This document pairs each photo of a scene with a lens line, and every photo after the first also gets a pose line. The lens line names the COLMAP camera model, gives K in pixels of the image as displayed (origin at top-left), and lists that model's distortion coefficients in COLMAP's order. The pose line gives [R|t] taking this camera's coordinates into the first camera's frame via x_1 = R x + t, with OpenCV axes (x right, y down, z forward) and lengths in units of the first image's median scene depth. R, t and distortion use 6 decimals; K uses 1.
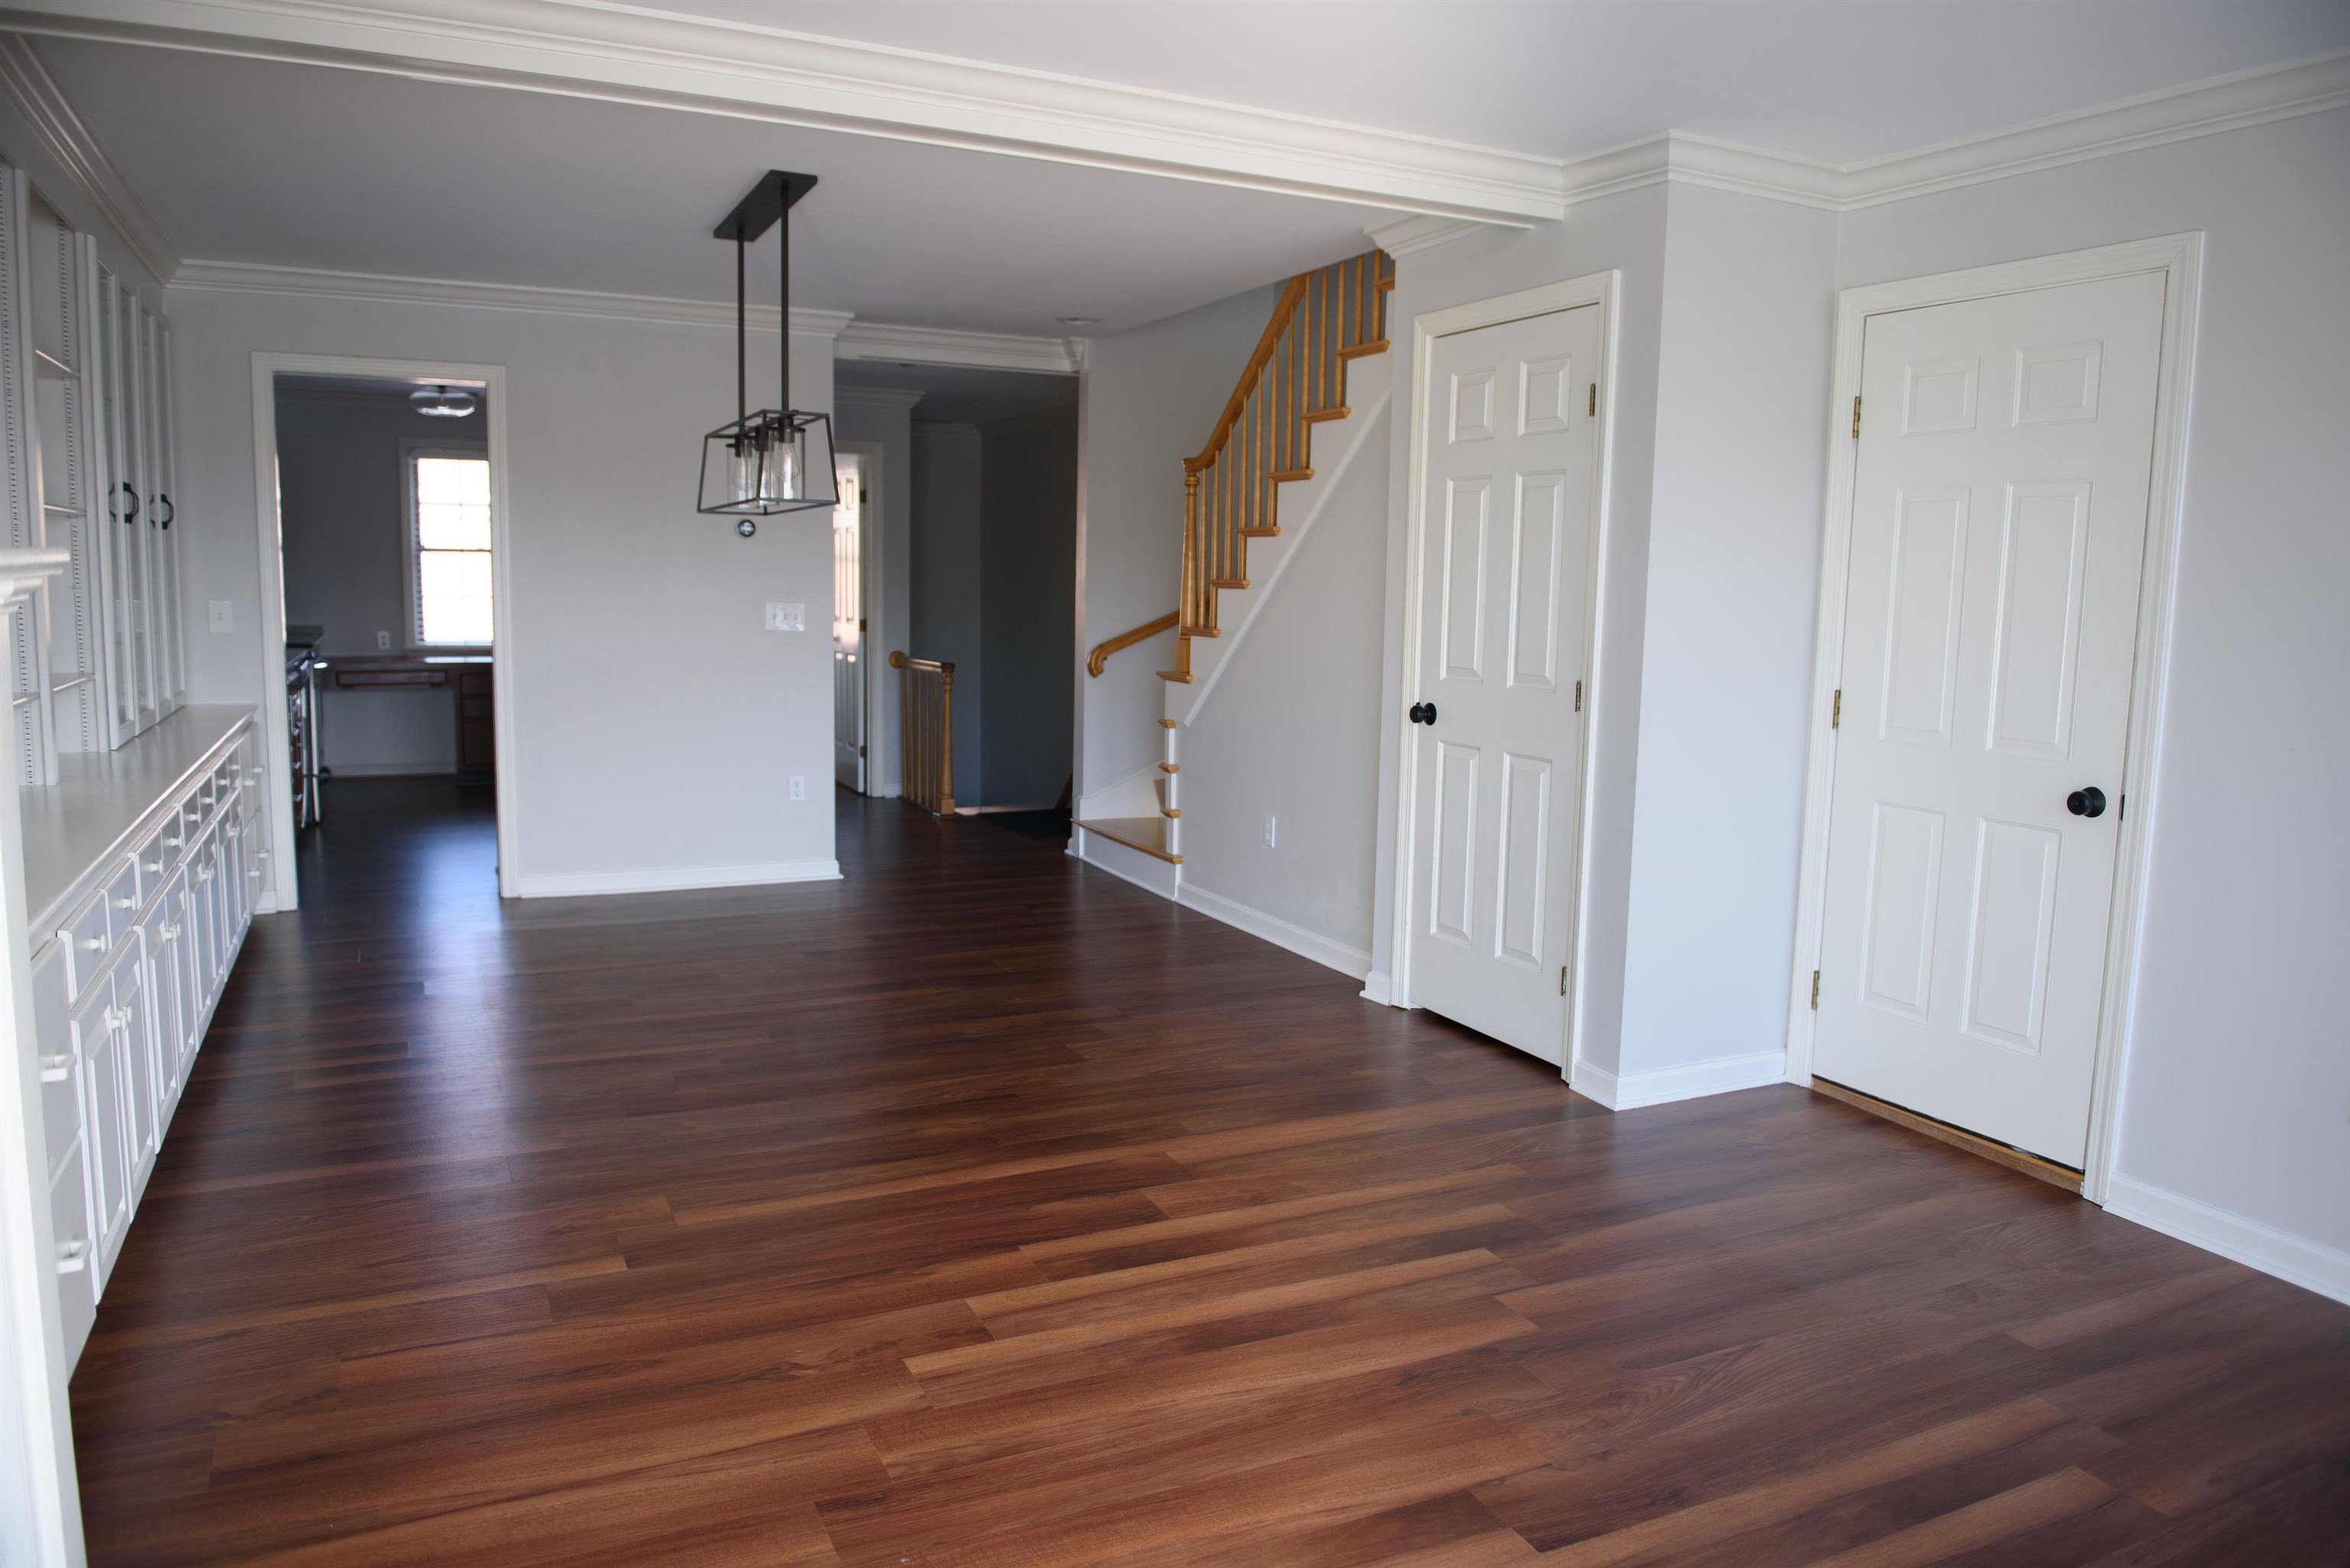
lens RADIAL K [[1646.7, 0, 1173.7], [0, 1646.7, 779.9], [0, 0, 1]] dist [-0.038311, -0.005579]
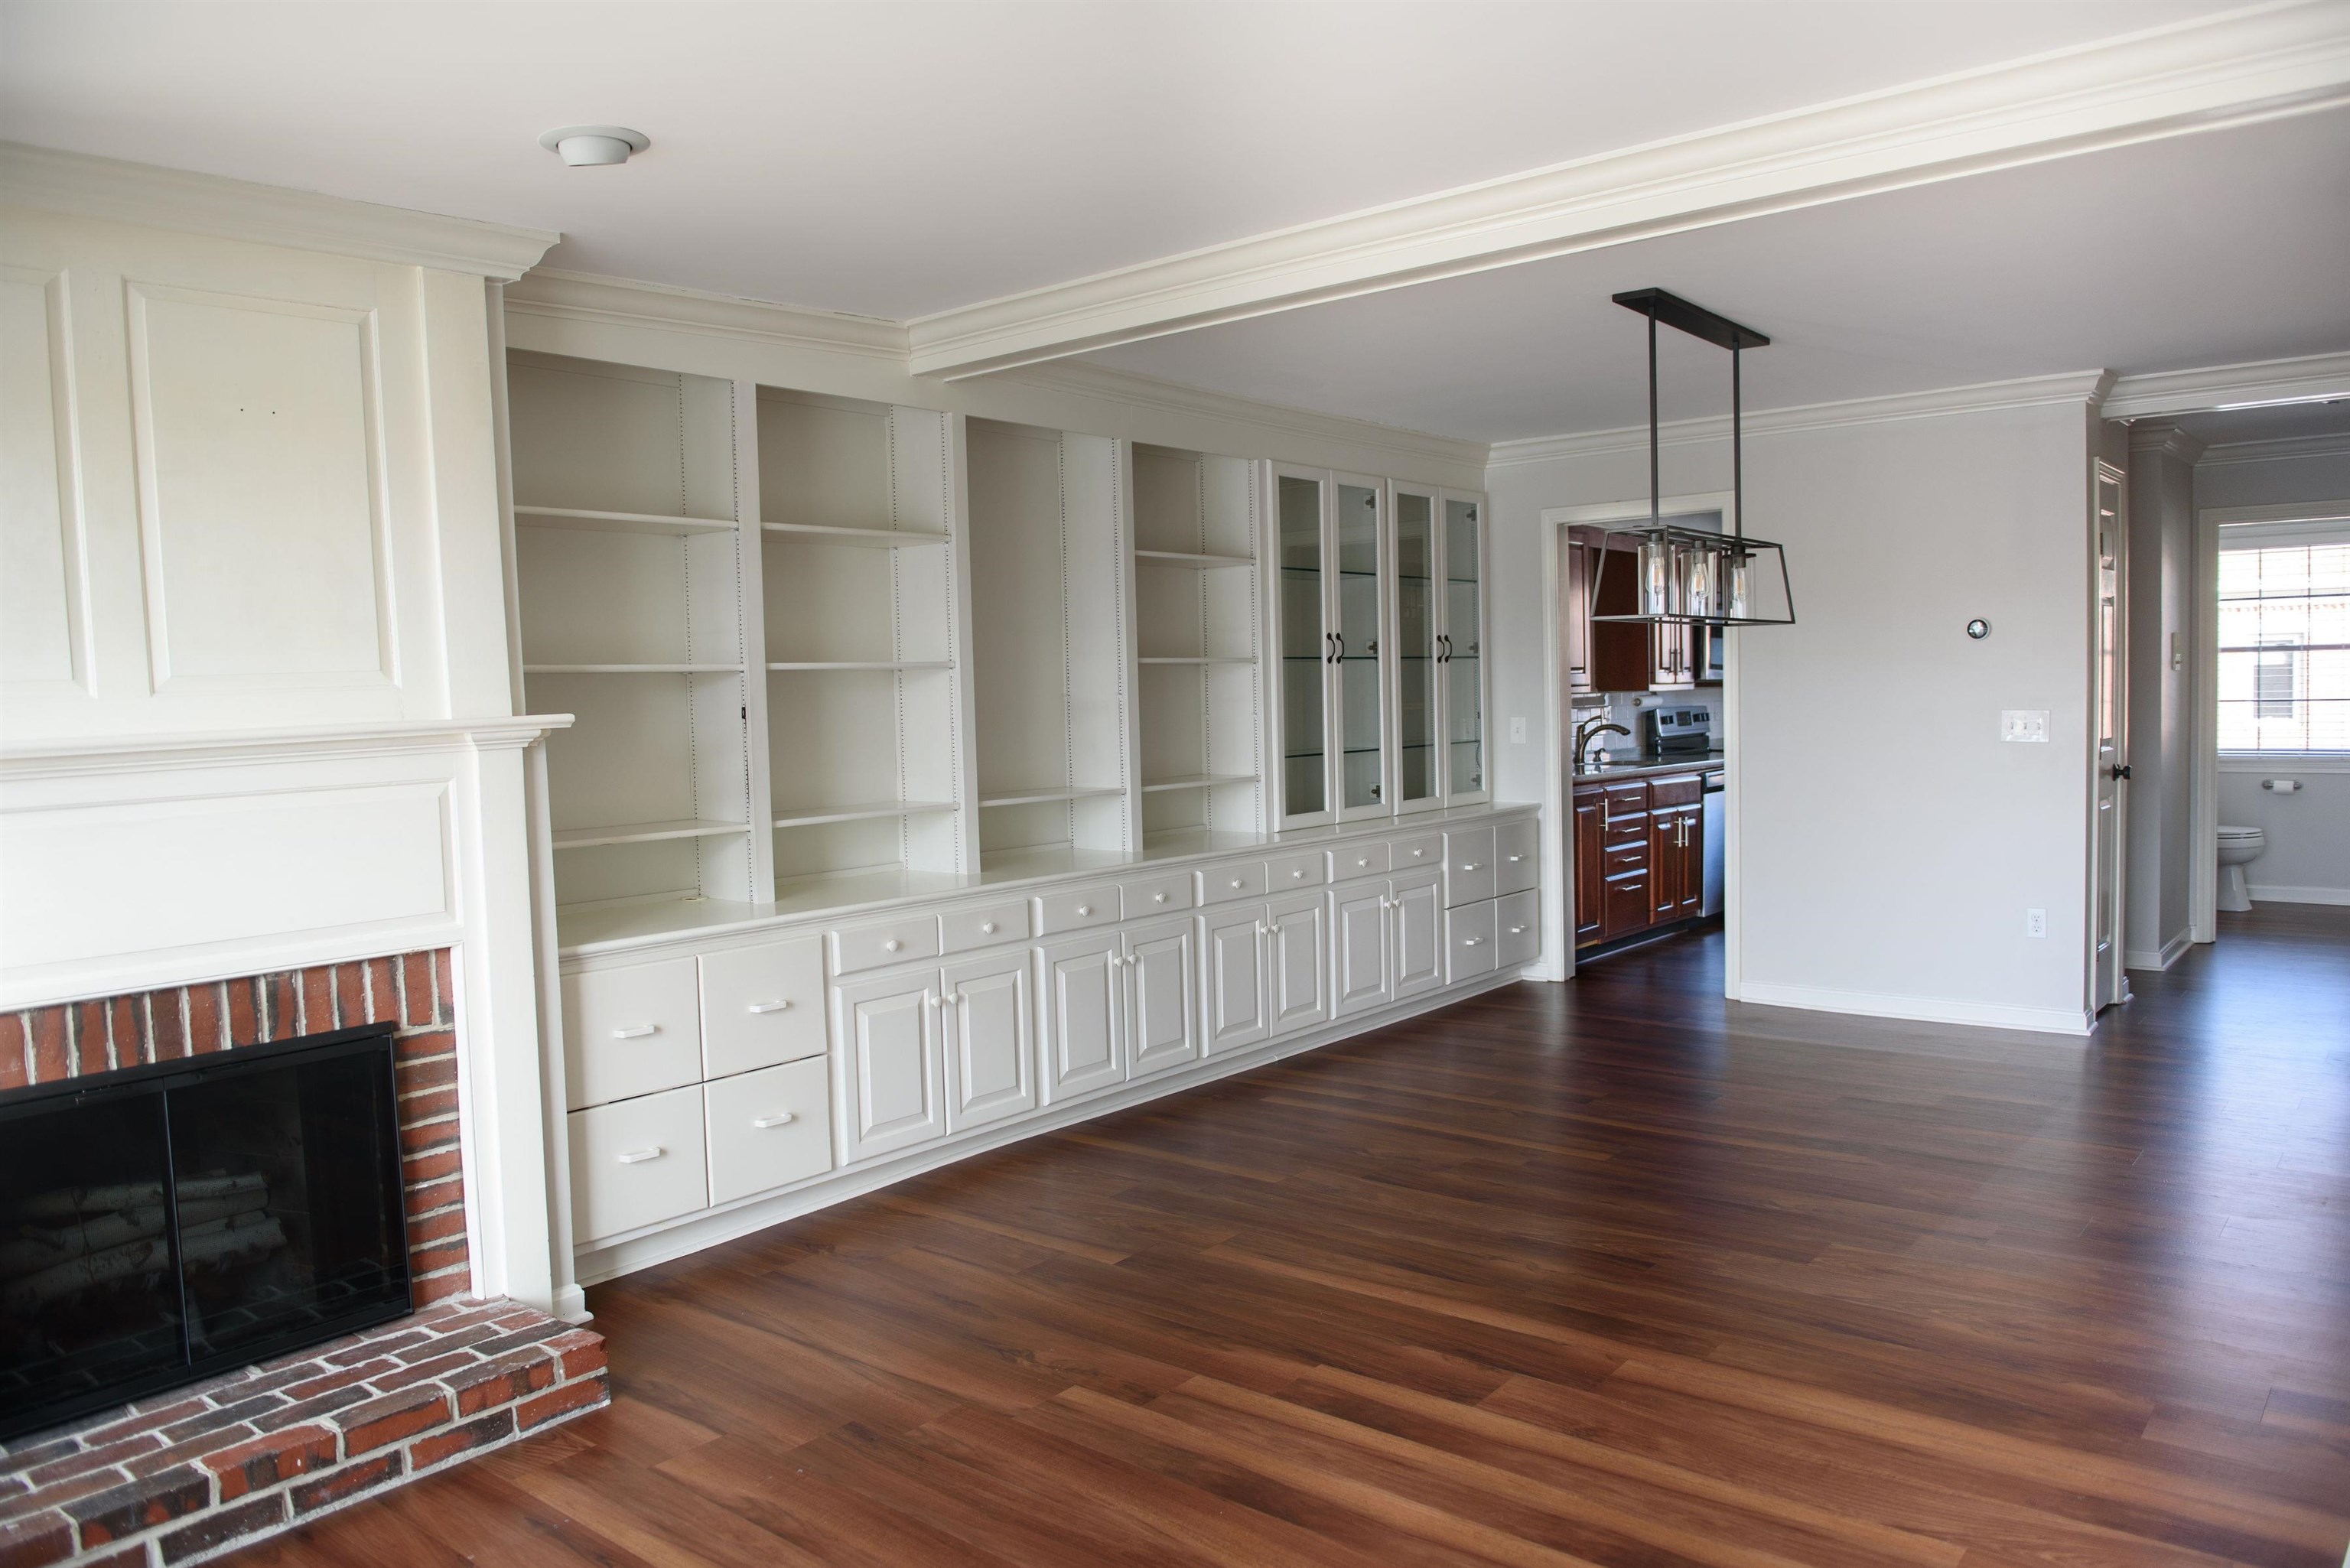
lens RADIAL K [[1646.7, 0, 1169.2], [0, 1646.7, 798.1], [0, 0, 1]] dist [-0.038311, -0.005579]
pose [[0.400803, 0.029775, -0.915680, 0.699298], [-0.073803, 0.997273, 0.000123, -0.050387], [0.913187, 0.067531, 0.401908, 0.435195]]
